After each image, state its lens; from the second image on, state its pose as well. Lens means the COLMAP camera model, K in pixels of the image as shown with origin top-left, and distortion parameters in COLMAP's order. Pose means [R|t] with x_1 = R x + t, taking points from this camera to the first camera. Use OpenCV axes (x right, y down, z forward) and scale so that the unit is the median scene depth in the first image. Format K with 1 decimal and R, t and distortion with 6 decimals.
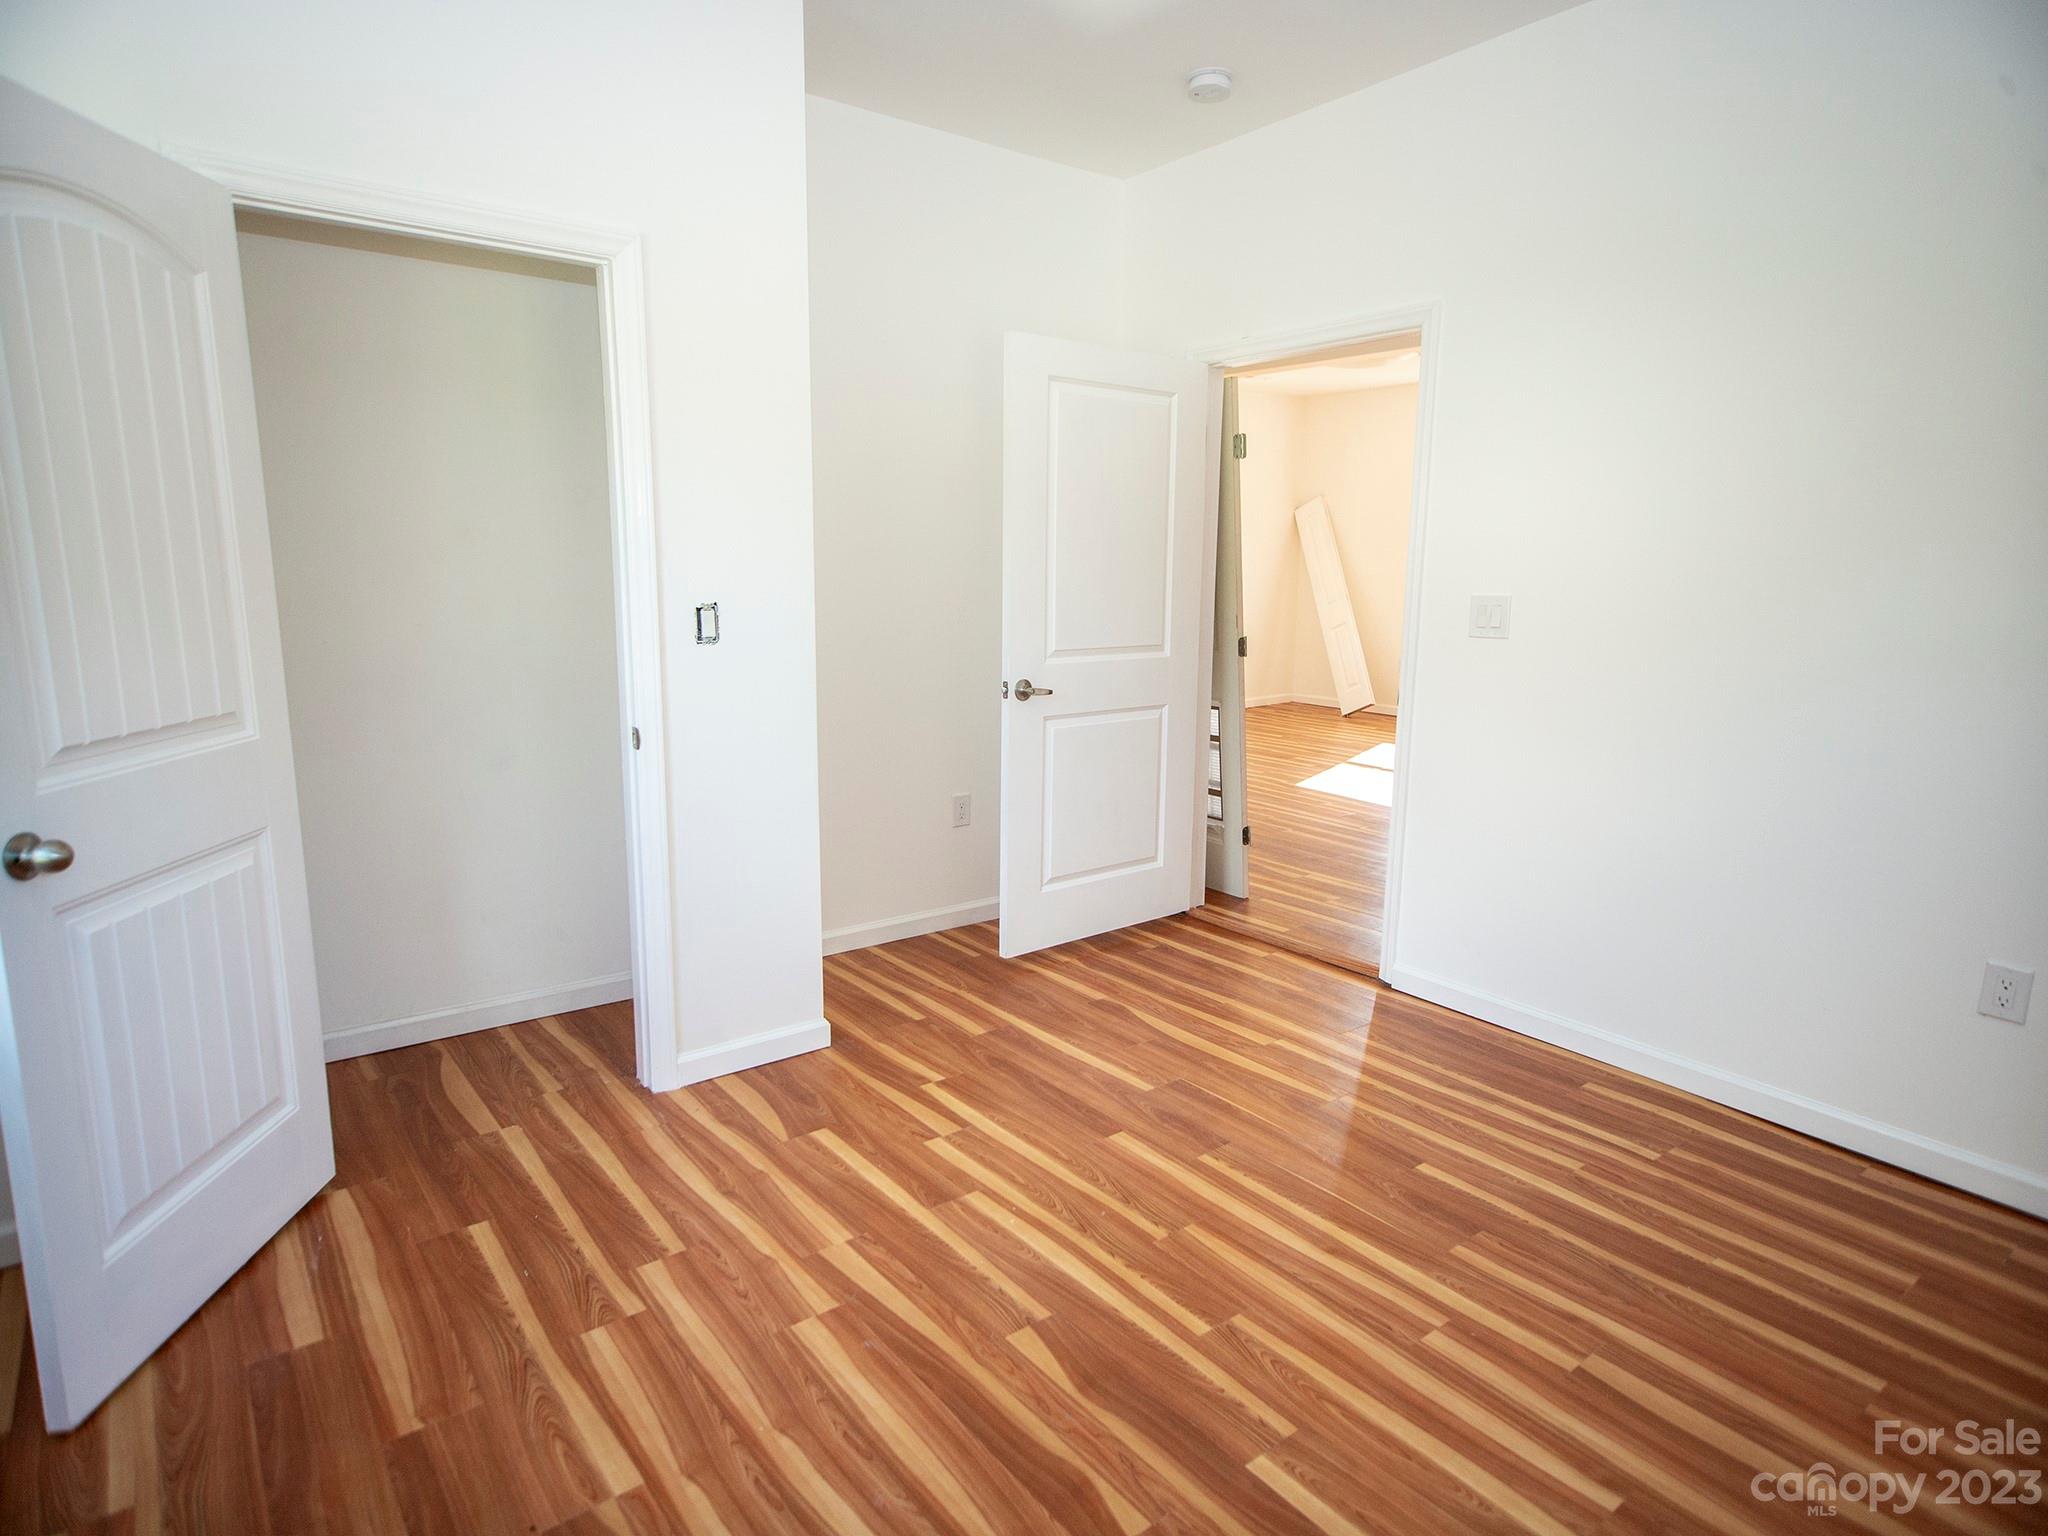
lens RADIAL K [[1134.7, 0, 1025.0], [0, 1134.7, 767.5], [0, 0, 1]] dist [0.004012, 0.000710]
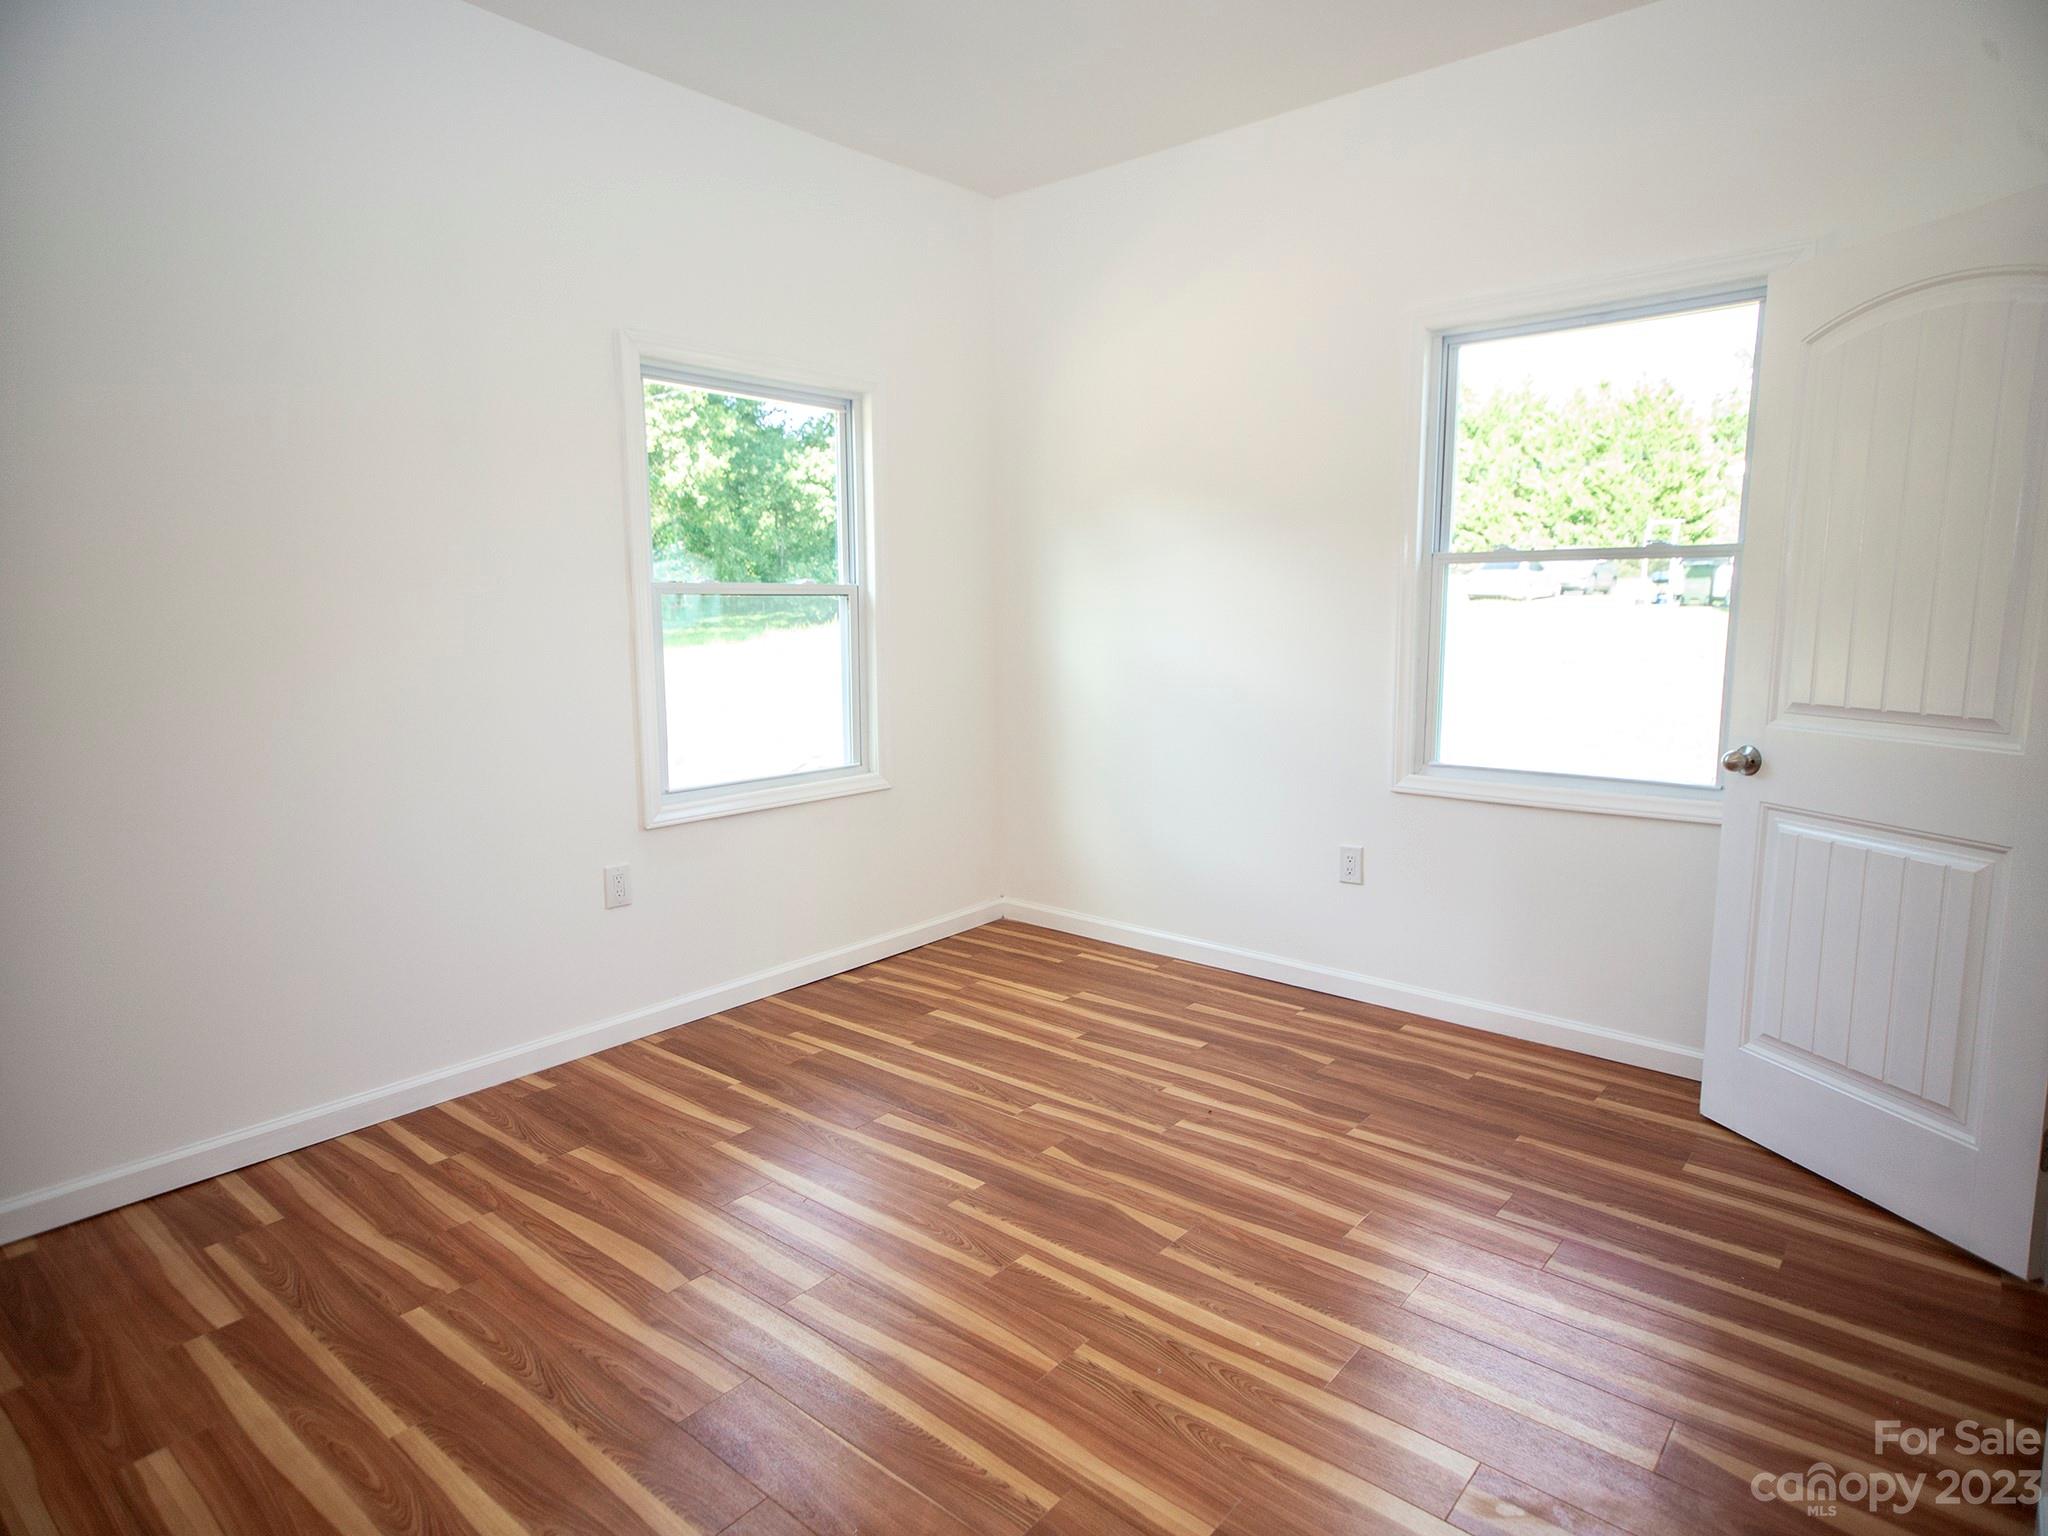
lens RADIAL K [[1134.7, 0, 1029.5], [0, 1134.7, 765.8], [0, 0, 1]] dist [0.004012, 0.000710]
pose [[-0.974673, 0.021283, -0.222622, 0.375460], [-0.051178, 0.947818, 0.314678, -0.296096], [0.217702, 0.318102, -0.922723, 1.816941]]
